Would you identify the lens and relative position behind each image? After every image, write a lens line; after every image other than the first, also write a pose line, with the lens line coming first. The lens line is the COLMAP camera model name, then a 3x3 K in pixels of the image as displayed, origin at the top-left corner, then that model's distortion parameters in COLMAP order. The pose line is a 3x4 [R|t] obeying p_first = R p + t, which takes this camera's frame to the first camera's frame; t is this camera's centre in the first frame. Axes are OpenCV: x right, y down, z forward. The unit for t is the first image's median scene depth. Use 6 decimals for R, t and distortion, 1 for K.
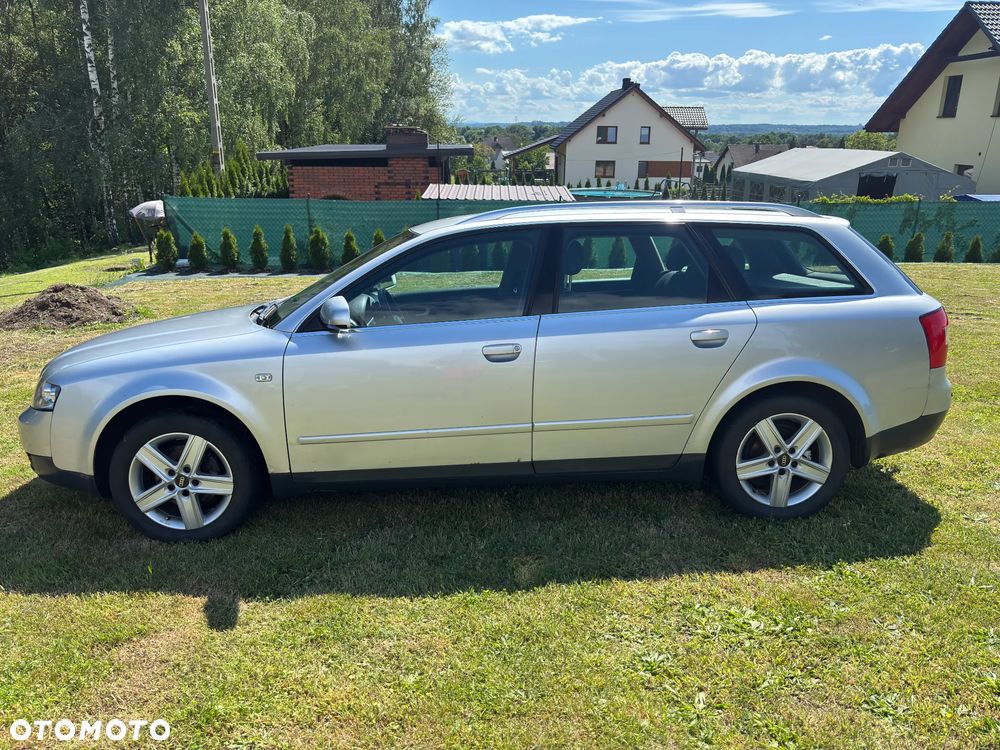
lens RADIAL K [[764.5, 0, 496.9], [0, 764.5, 374.2], [0, 0, 1]] dist [0.055735, -0.060645]
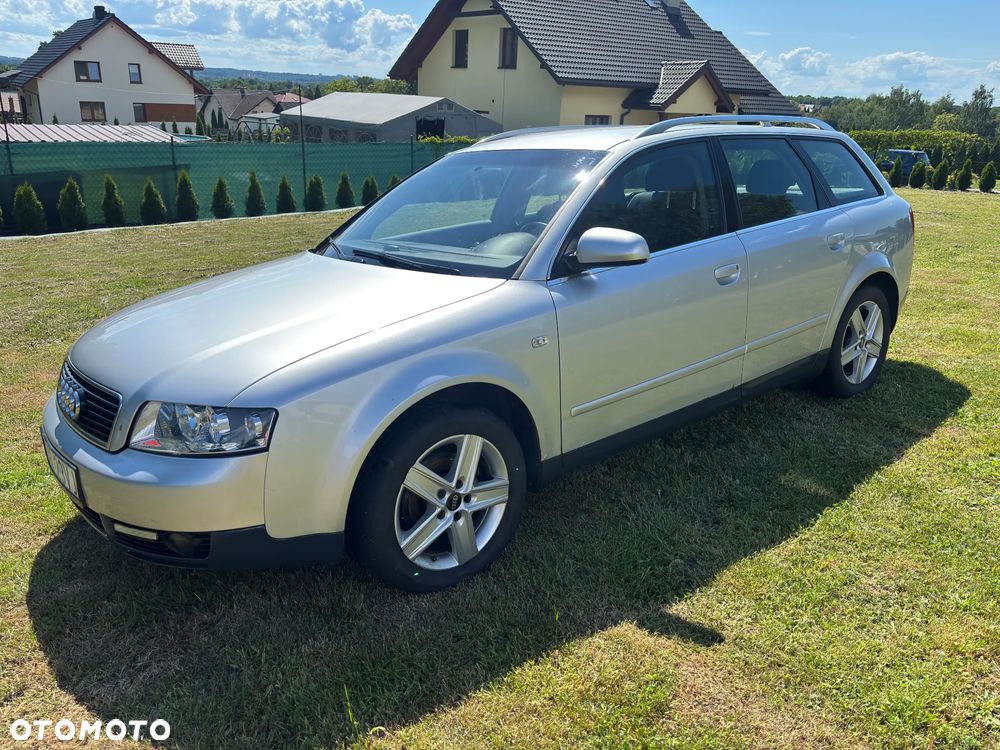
lens RADIAL K [[760.1, 0, 502.6], [0, 760.1, 375.2], [0, 0, 1]] dist [0.063254, -0.068879]
pose [[0.798709, -0.188387, 0.571467, -0.098774], [0.151003, 0.982088, 0.112701, -0.006846], [-0.582462, -0.003722, 0.812849, 0.050548]]
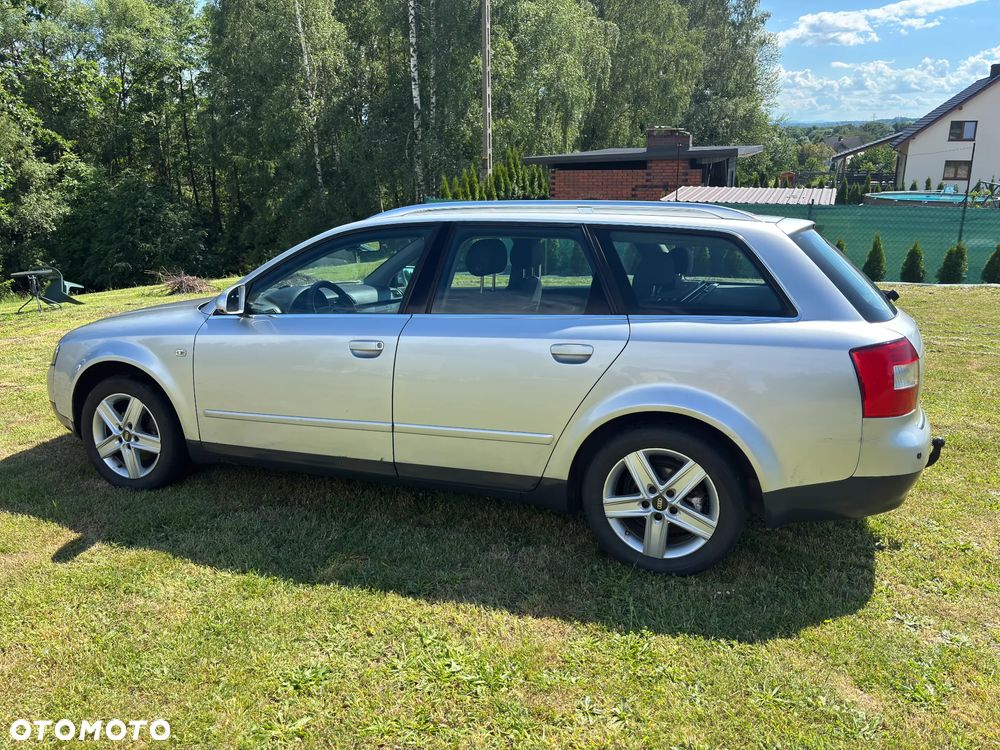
lens RADIAL K [[764.5, 0, 496.9], [0, 764.5, 374.2], [0, 0, 1]] dist [0.055735, -0.060645]
pose [[0.915135, 0.098033, -0.391047, 0.070684], [-0.100235, 0.994853, 0.014831, -0.003392], [0.390488, 0.025625, 0.920251, 0.019156]]
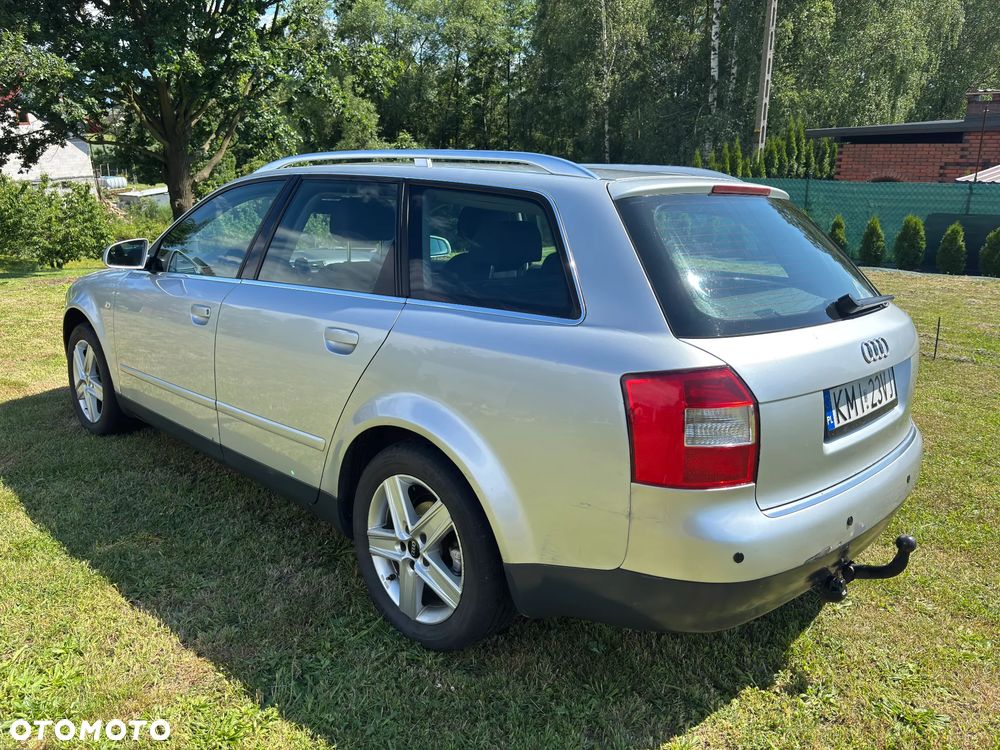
lens RADIAL K [[764.5, 0, 496.9], [0, 764.5, 374.2], [0, 0, 1]] dist [0.055735, -0.060645]
pose [[0.677248, 0.203085, -0.707171, 0.113702], [-0.191896, 0.976640, 0.096694, -0.014380], [0.710289, 0.070217, 0.700399, 0.078897]]
